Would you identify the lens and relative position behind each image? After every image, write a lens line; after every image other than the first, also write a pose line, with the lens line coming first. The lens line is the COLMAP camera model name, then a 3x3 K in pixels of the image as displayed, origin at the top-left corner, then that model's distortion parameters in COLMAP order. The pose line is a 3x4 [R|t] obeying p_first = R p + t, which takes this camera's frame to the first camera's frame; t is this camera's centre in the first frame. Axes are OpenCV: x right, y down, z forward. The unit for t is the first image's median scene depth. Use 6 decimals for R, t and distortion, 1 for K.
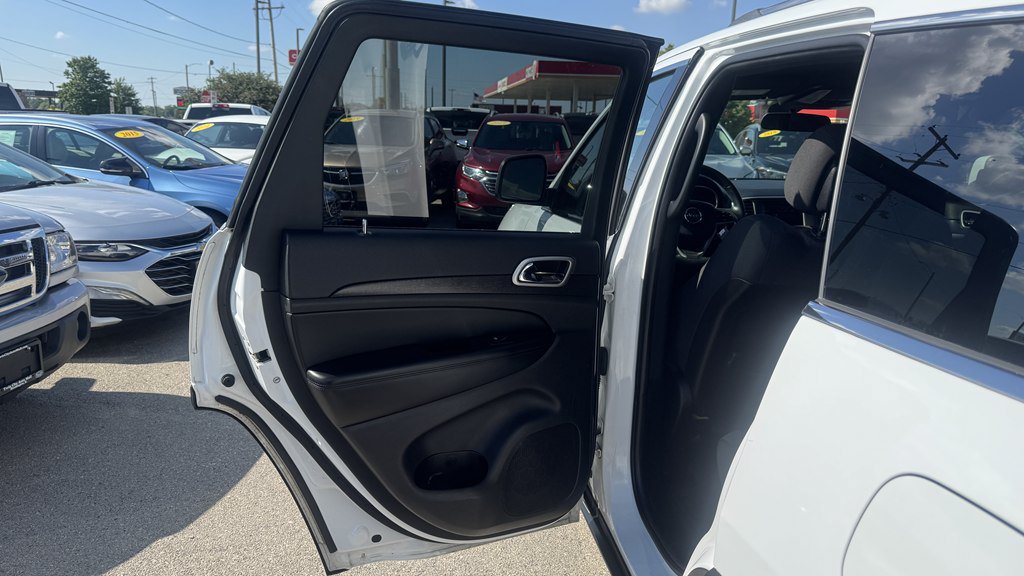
lens RADIAL K [[726.3, 0, 504.6], [0, 726.3, 305.1], [0, 0, 1]] dist [0.039602, -0.049469]
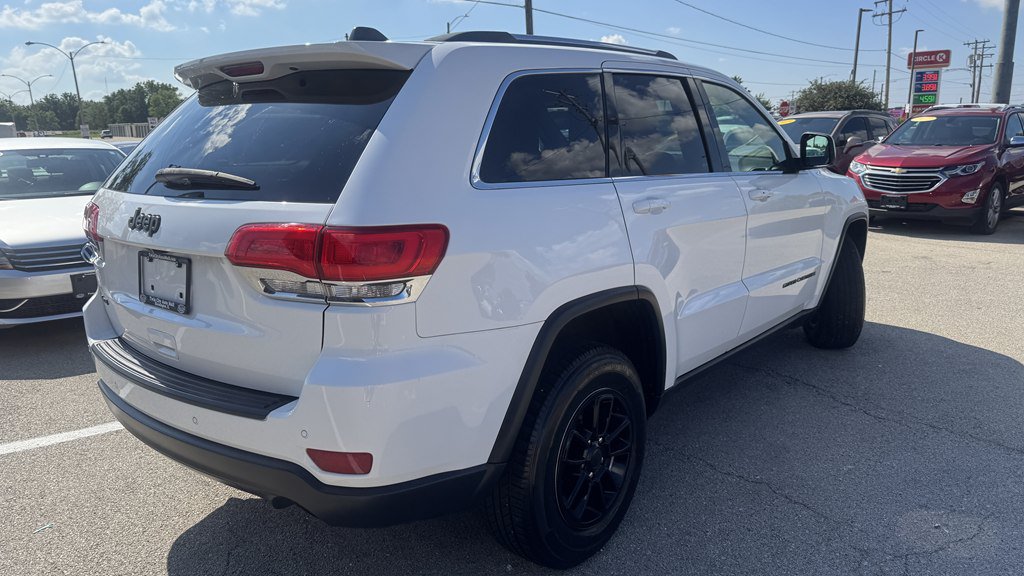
lens RADIAL K [[726.3, 0, 528.8], [0, 726.3, 290.1], [0, 0, 1]] dist [0.039602, -0.049469]
pose [[0.706698, 0.120793, -0.697128, 0.224904], [-0.142660, 0.989408, 0.026819, 0.020943], [0.692984, 0.080500, 0.716445, -0.049430]]
